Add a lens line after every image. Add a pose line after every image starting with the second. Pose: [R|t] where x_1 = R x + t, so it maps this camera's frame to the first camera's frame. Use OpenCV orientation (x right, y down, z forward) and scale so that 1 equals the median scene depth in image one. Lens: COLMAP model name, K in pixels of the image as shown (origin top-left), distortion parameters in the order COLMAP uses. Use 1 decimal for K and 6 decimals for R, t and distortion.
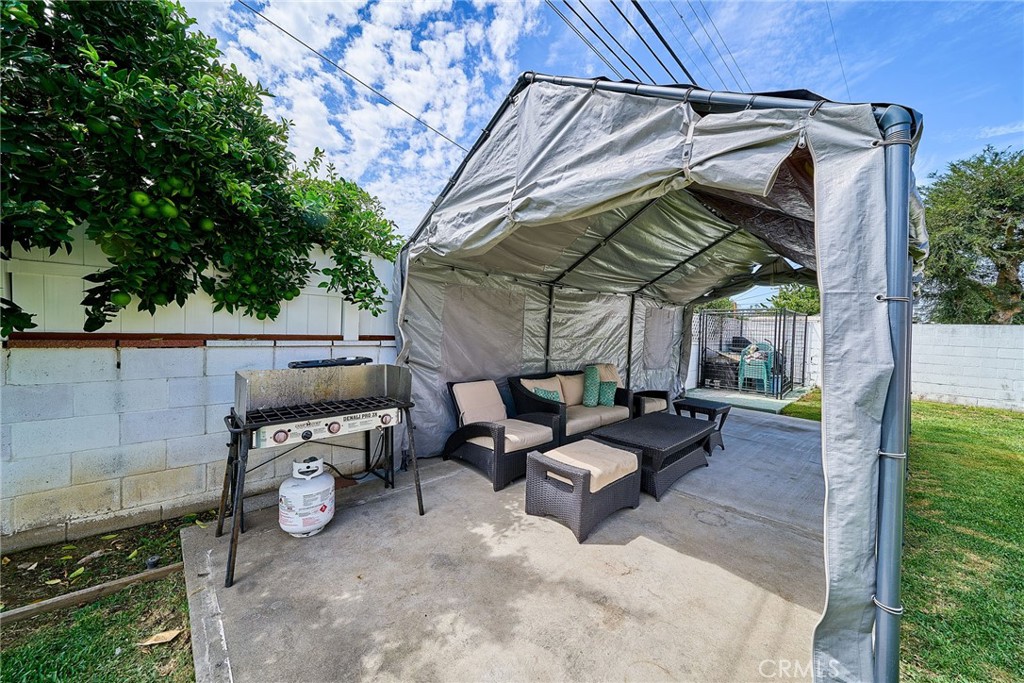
lens RADIAL K [[366.0, 0, 519.2], [0, 366.0, 344.7], [0, 0, 1]] dist [0.010584, -0.000122]
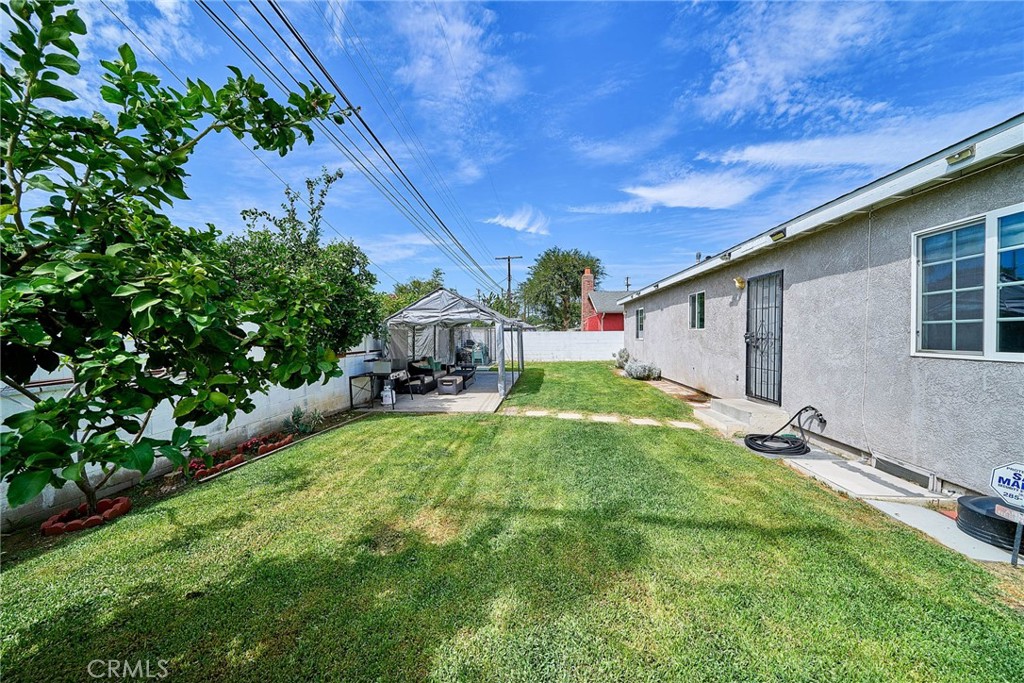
lens RADIAL K [[347.6, 0, 512.0], [0, 347.6, 341.5], [0, 0, 1]] dist [-0.000250, -0.000242]
pose [[0.753169, -0.051770, 0.655787, -1.577840], [0.057862, 0.998248, 0.012351, -0.071598], [-0.655277, 0.028643, 0.754845, -1.992675]]
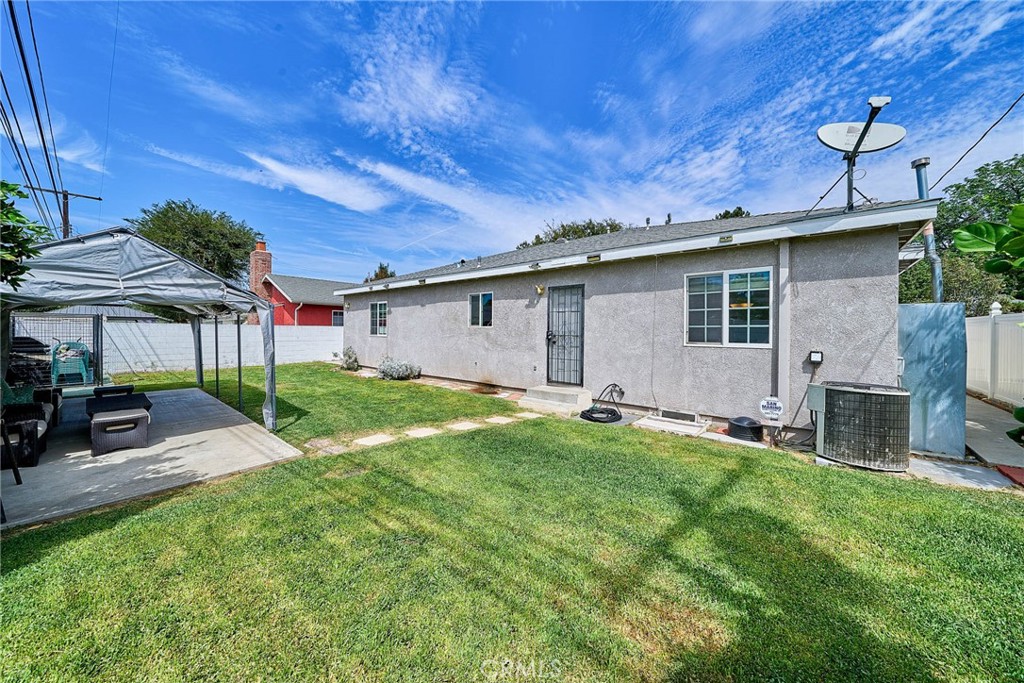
lens RADIAL K [[355.1, 0, 516.3], [0, 355.1, 331.7], [0, 0, 1]] dist [-0.000299, -0.000143]
pose [[-0.114188, -0.036668, 0.992782, -1.716544], [0.027910, 0.998806, 0.040101, -0.124004], [-0.993067, 0.032288, -0.113028, -0.739181]]
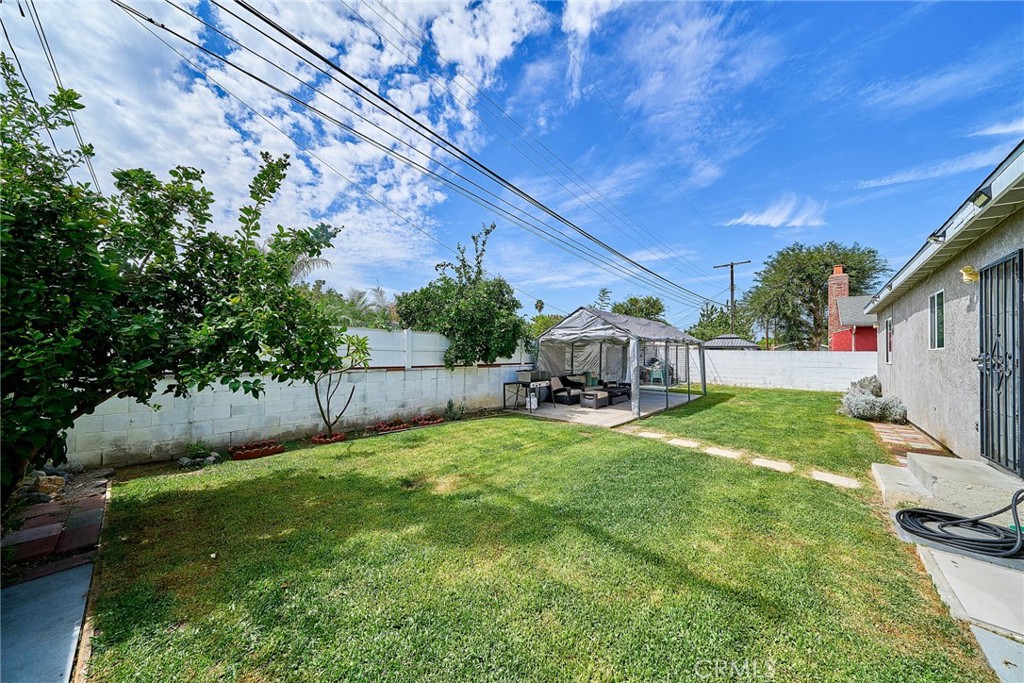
lens RADIAL K [[347.6, 0, 512.0], [0, 347.6, 341.5], [0, 0, 1]] dist [-0.000250, -0.000242]
pose [[0.996105, -0.016720, 0.086572, -0.961977], [0.022463, 0.997580, -0.065805, -0.013577], [-0.085263, 0.067494, 0.994070, -2.513847]]
